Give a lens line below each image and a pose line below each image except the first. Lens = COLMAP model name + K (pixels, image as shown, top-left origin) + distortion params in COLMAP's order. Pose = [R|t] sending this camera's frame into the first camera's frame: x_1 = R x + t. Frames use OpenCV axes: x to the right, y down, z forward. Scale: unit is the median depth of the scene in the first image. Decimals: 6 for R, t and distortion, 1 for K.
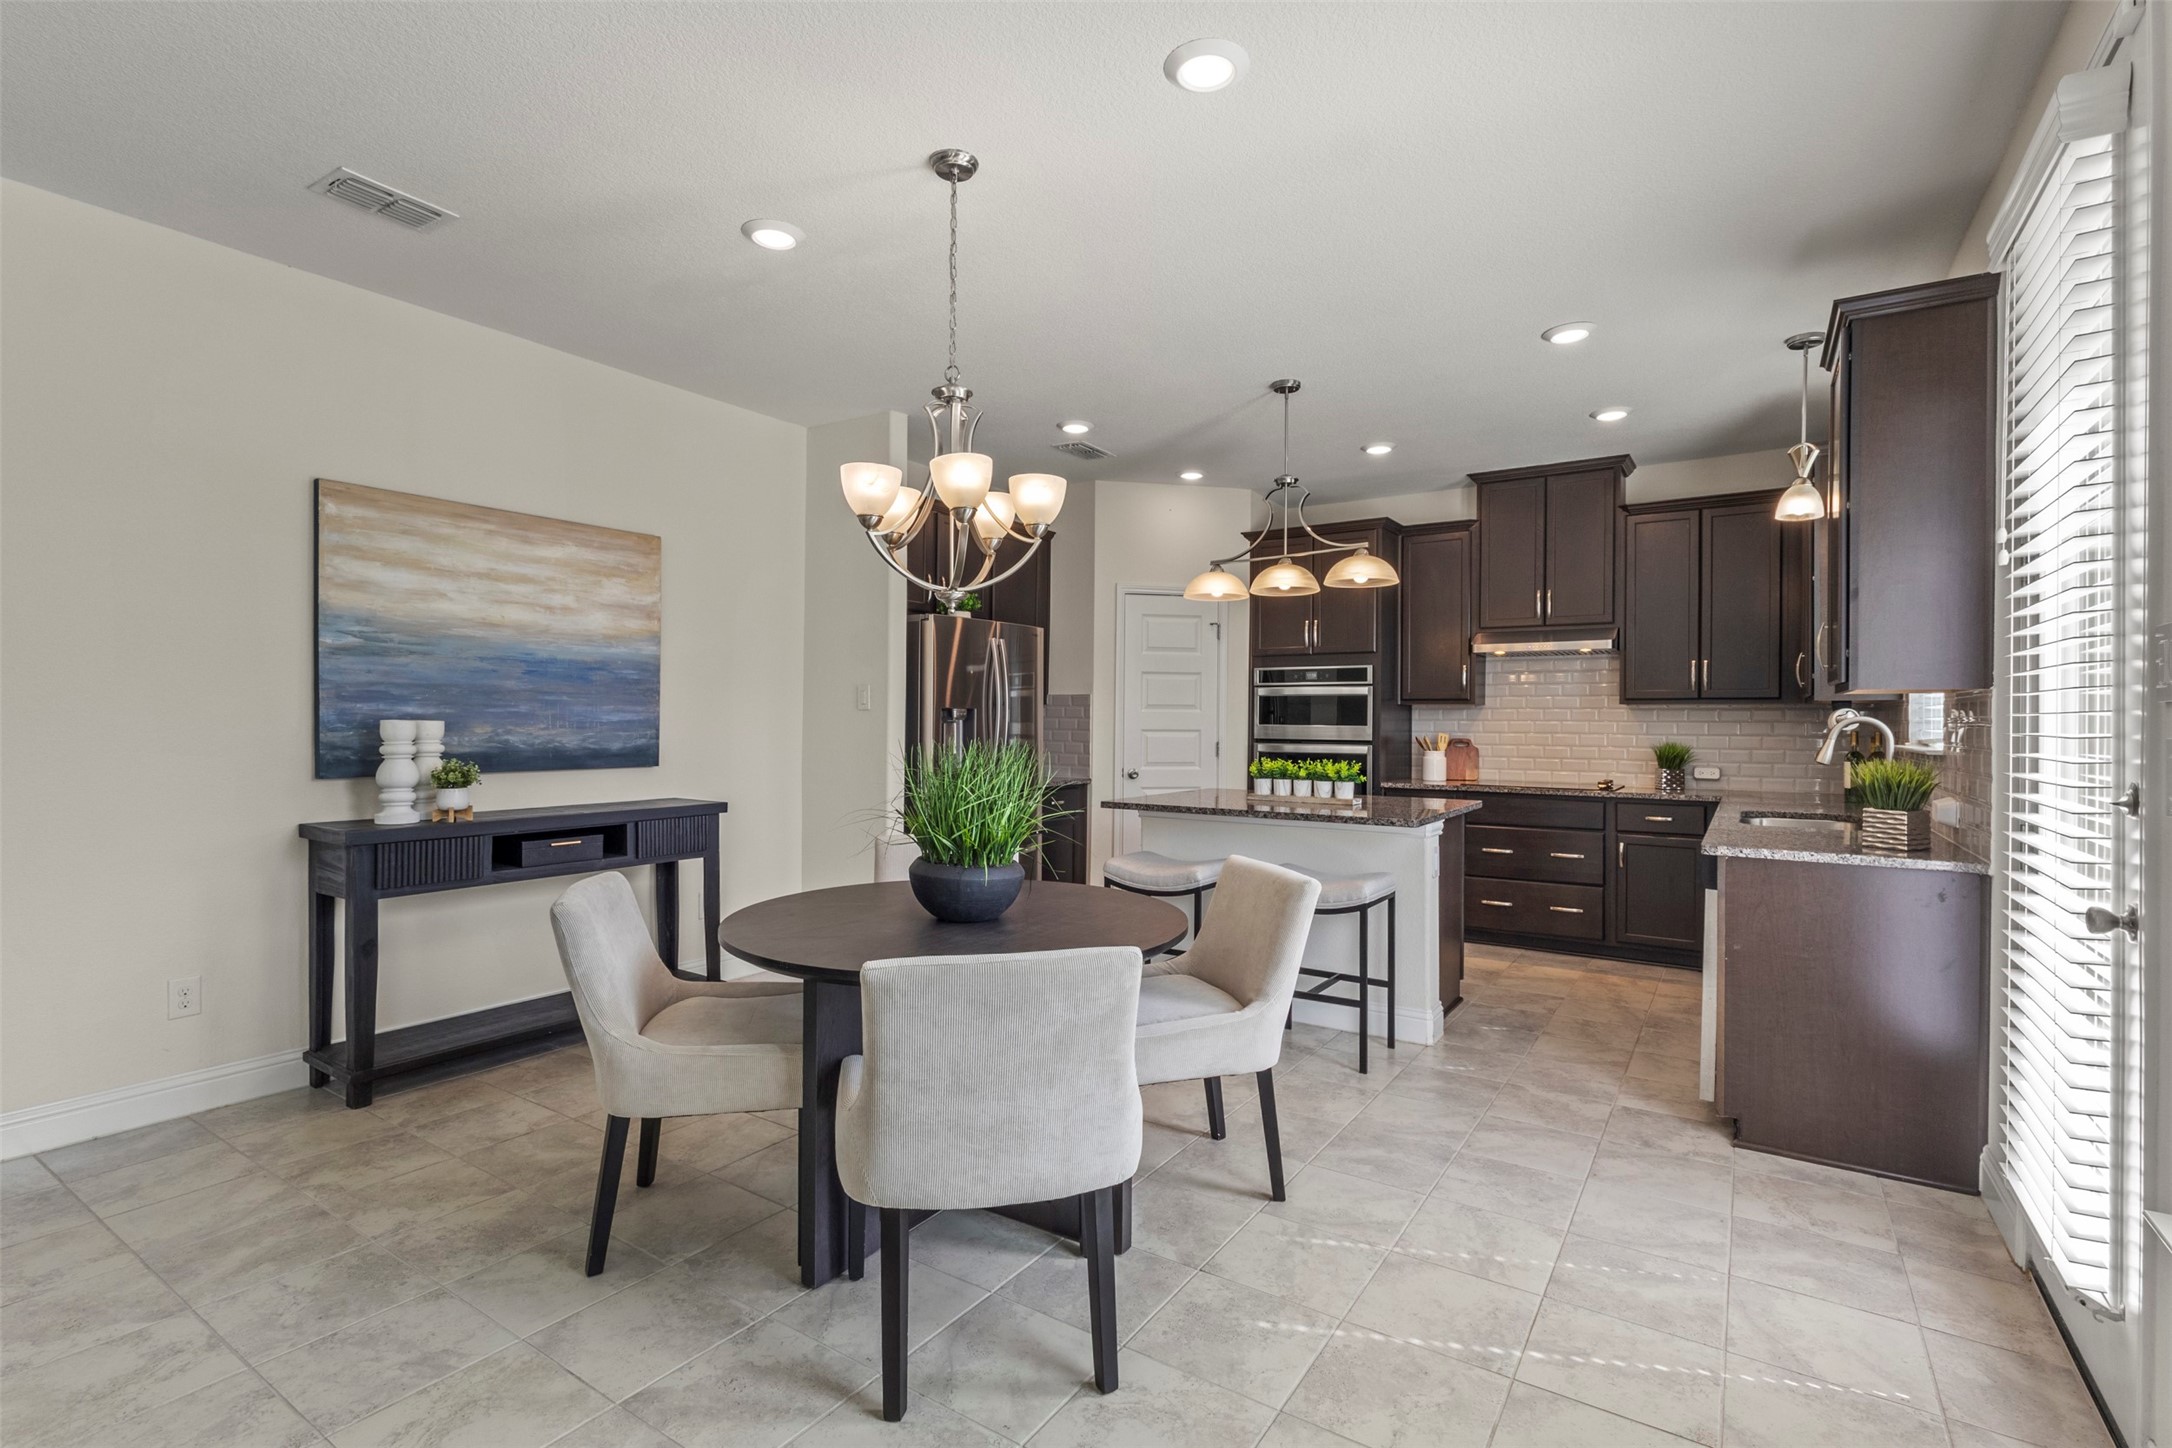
lens RADIAL K [[1001.1, 0, 1082.9], [0, 1001.1, 723.4], [0, 0, 1]] dist [-0.001581, 0.001328]
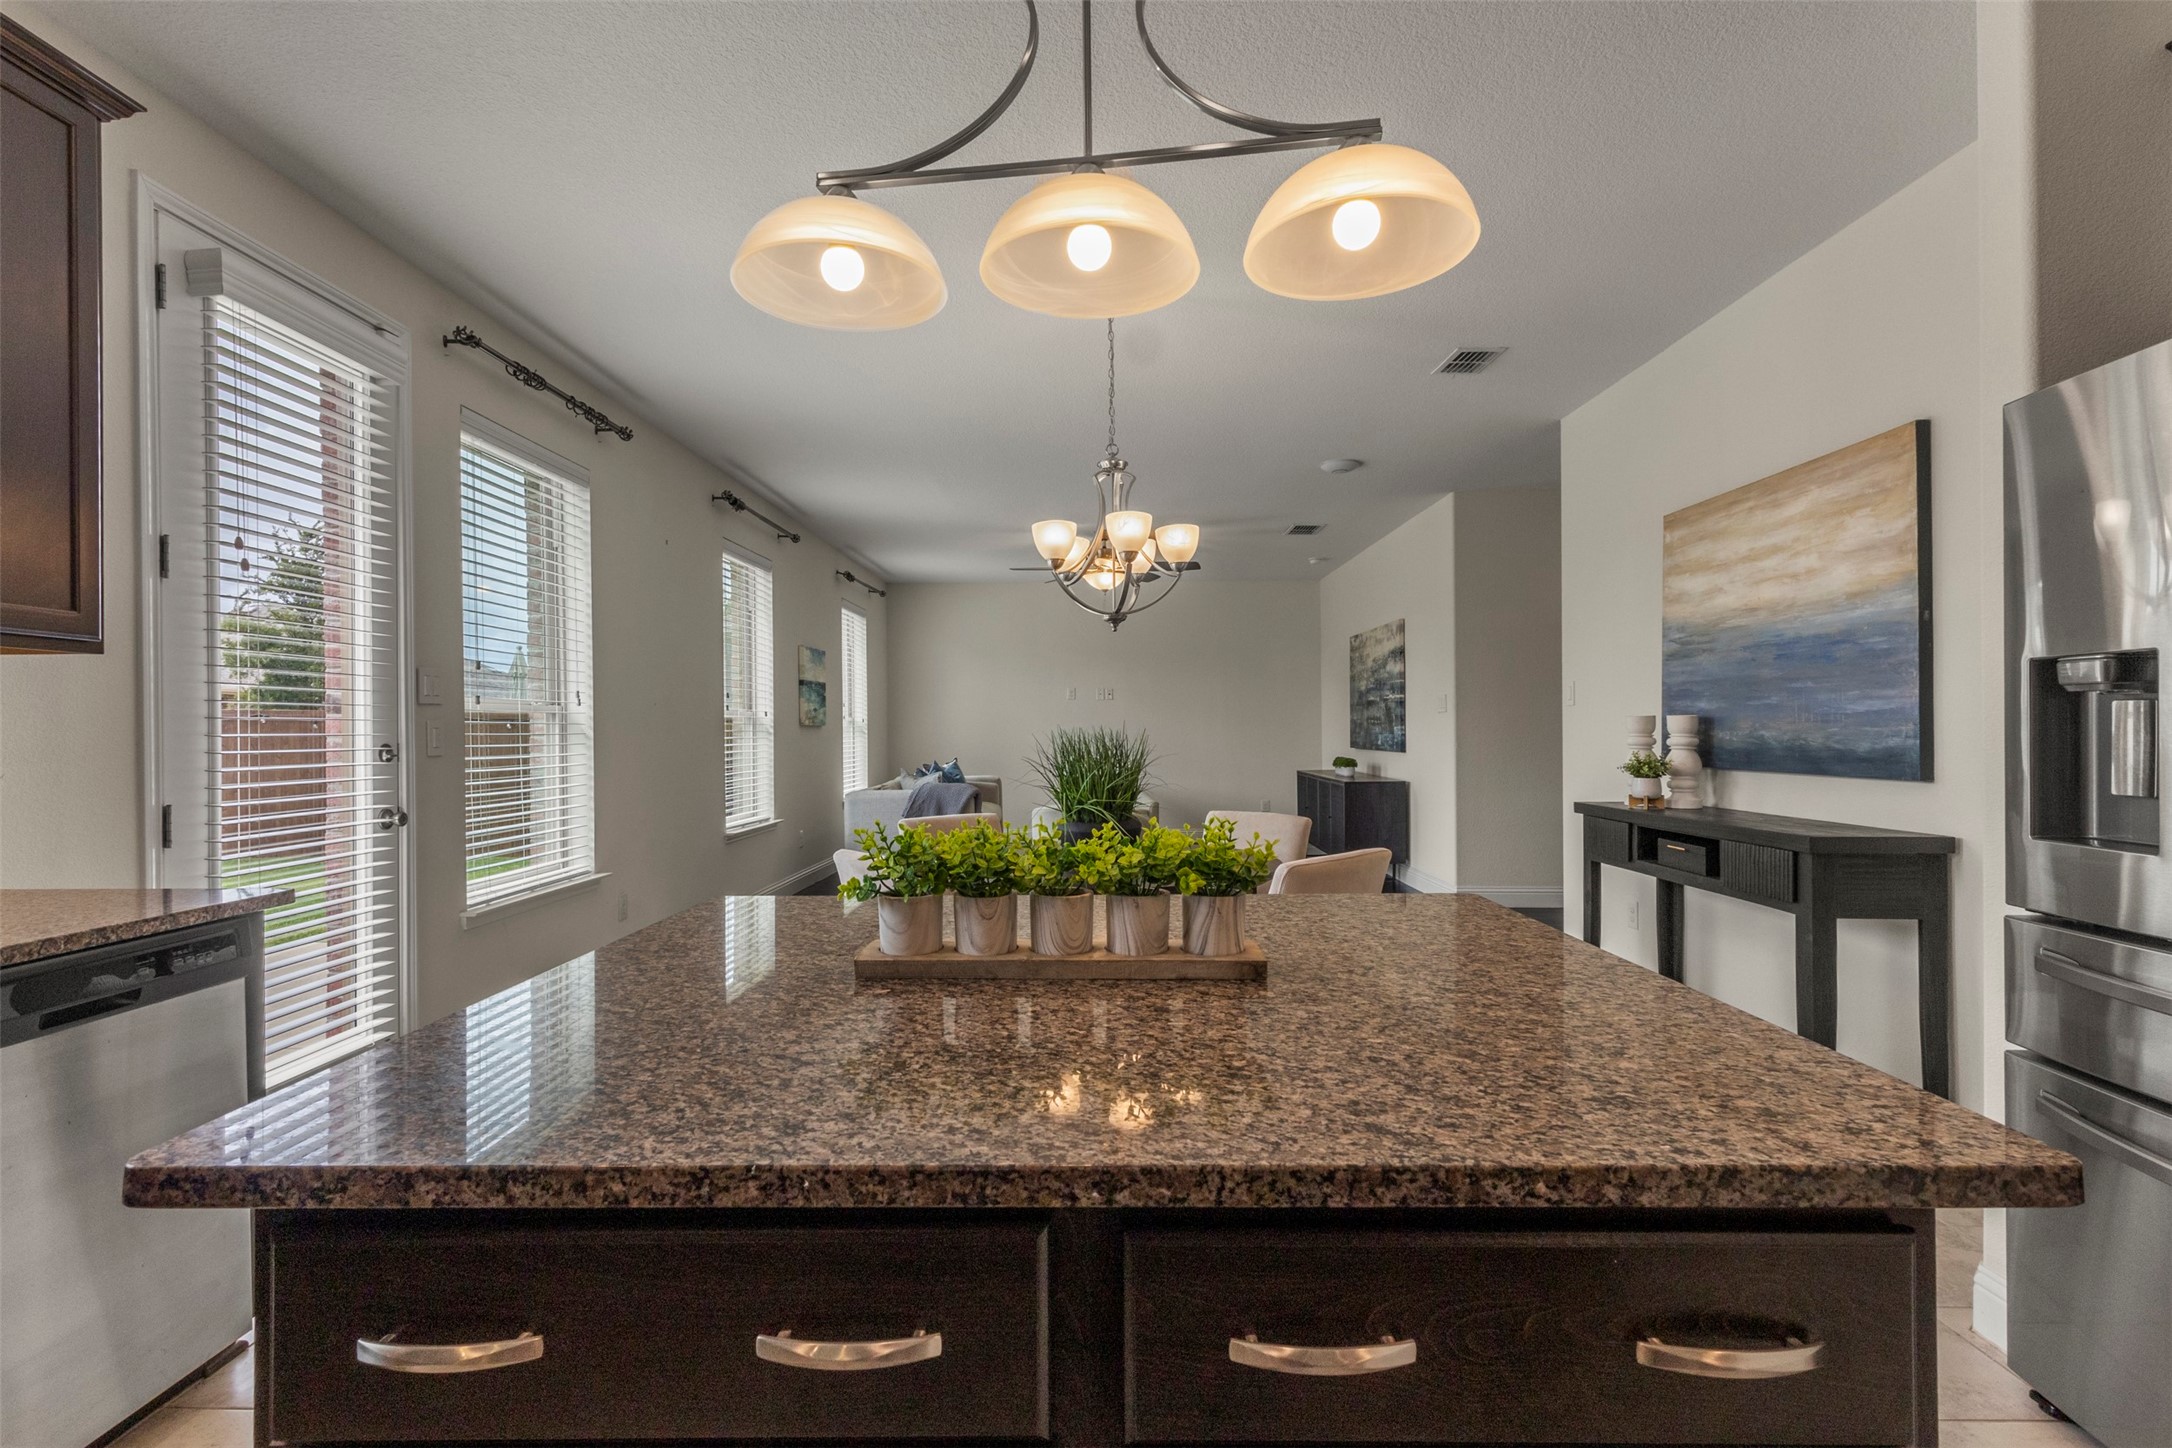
lens RADIAL K [[1001.1, 0, 1076.9], [0, 1001.1, 729.8], [0, 0, 1]] dist [-0.001581, 0.001328]
pose [[-0.843099, -0.001544, -0.537756, 0.376267], [-0.001860, 0.999998, 0.000044, 0.011236], [0.537755, 0.001037, -0.843101, 1.274421]]
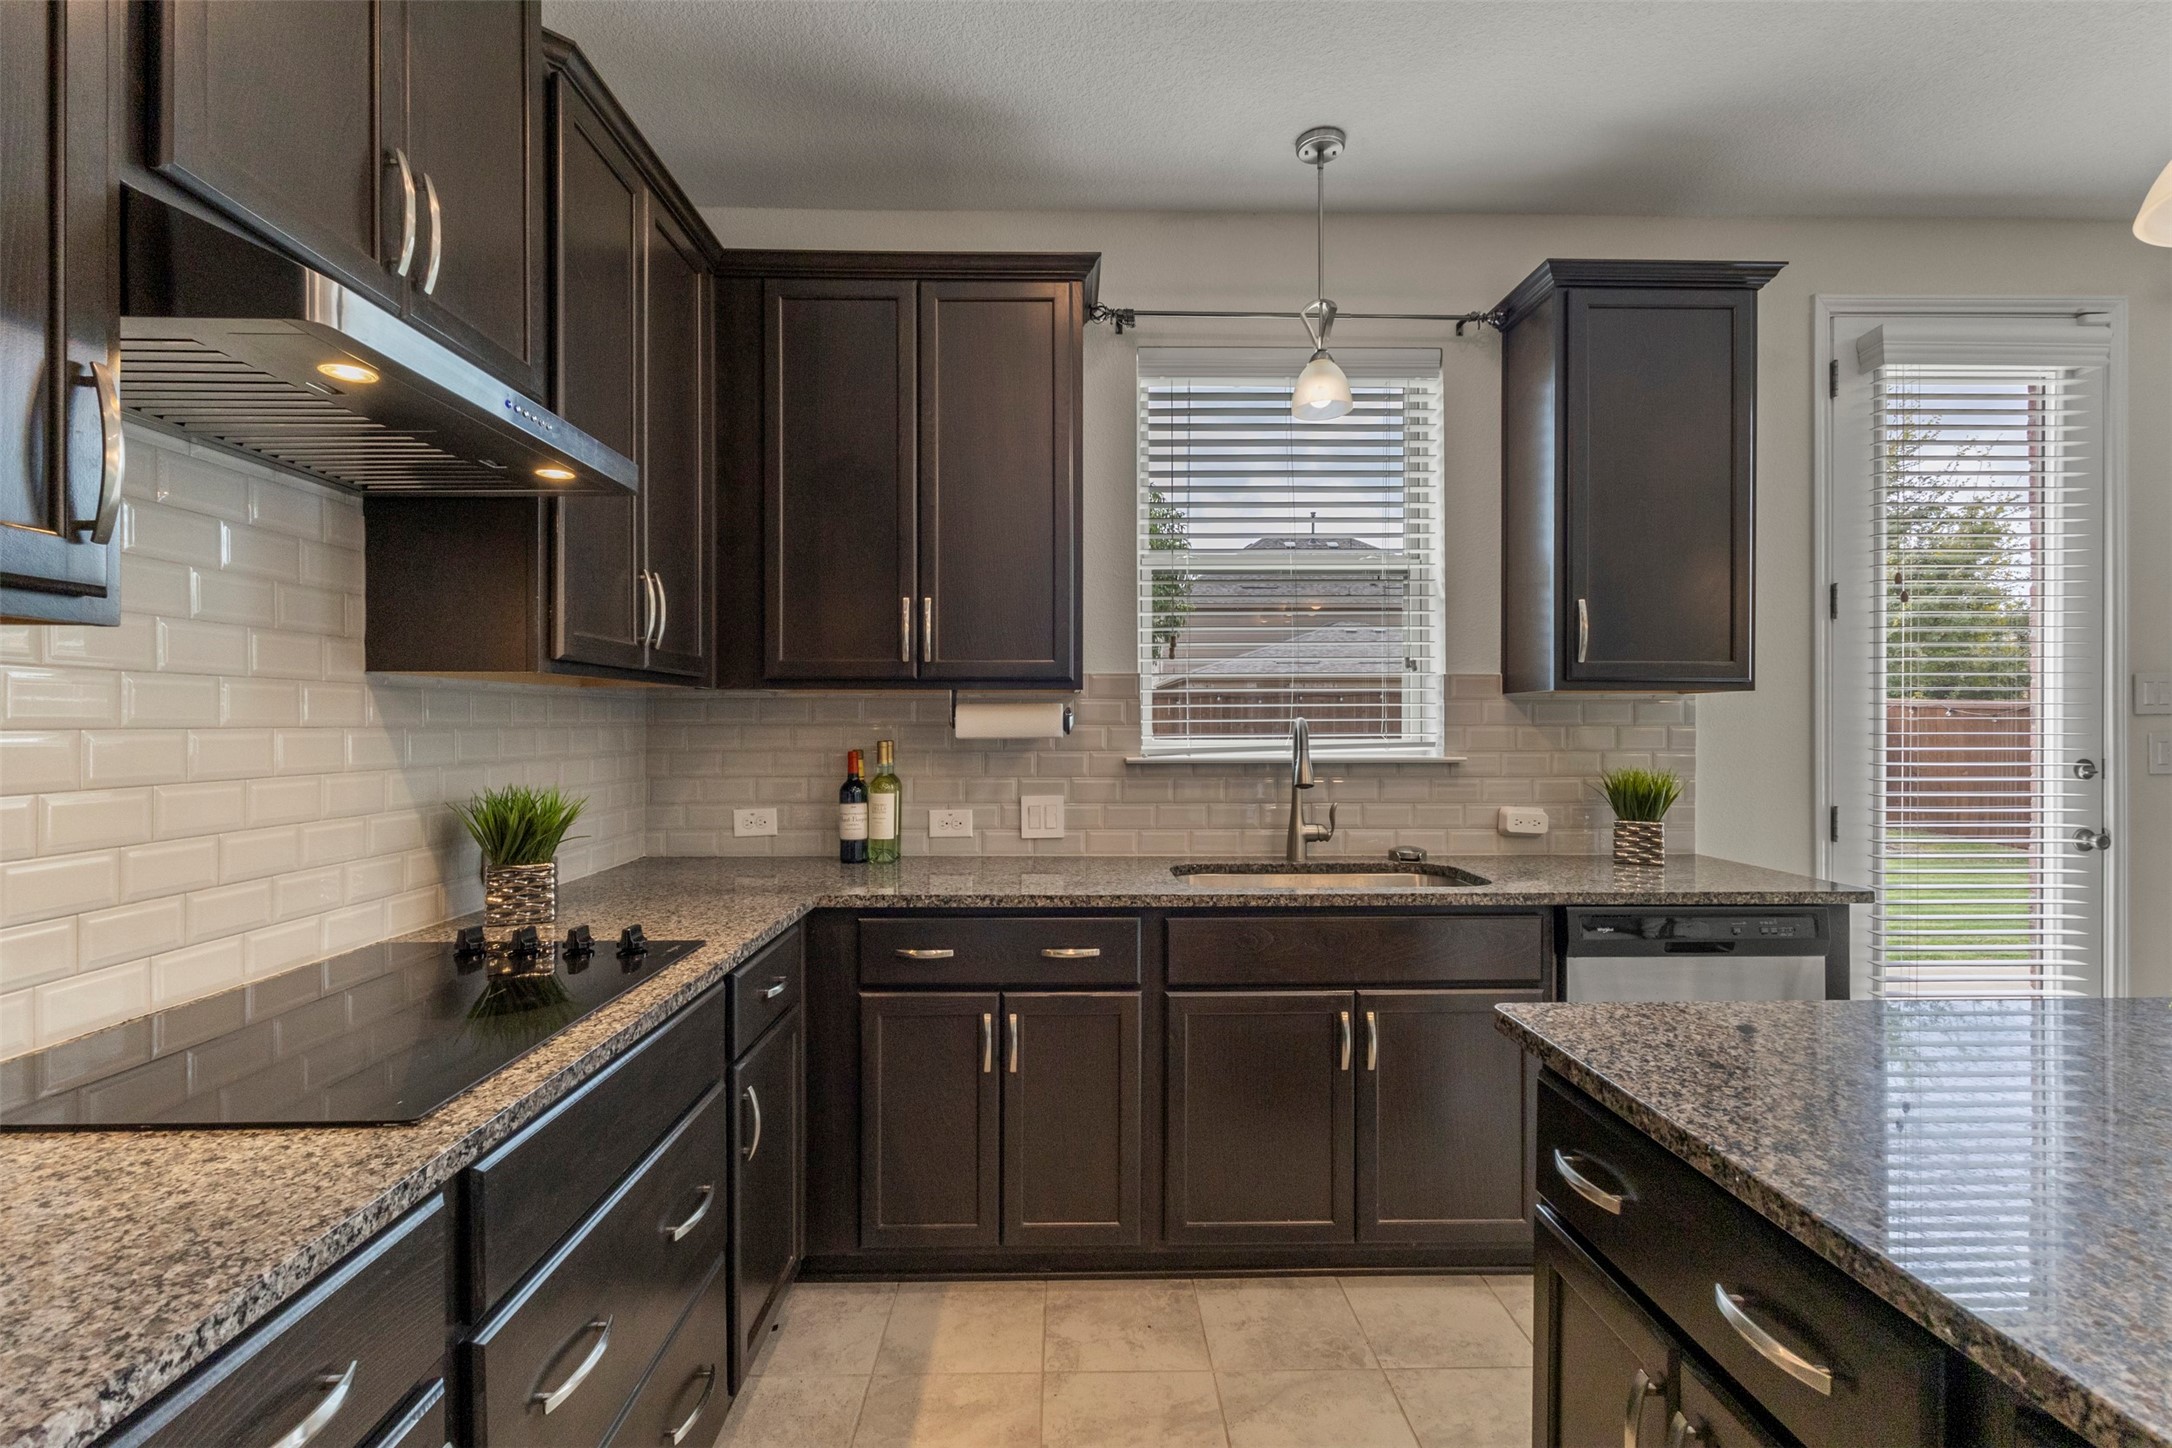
lens RADIAL K [[1001.1, 0, 1084.0], [0, 1001.1, 722.4], [0, 0, 1]] dist [-0.001581, 0.001328]
pose [[-0.569830, -0.004923, 0.821748, 0.238588], [0.000440, 0.999980, 0.006296, -0.006914], [-0.821763, 0.003949, -0.569816, 1.333233]]
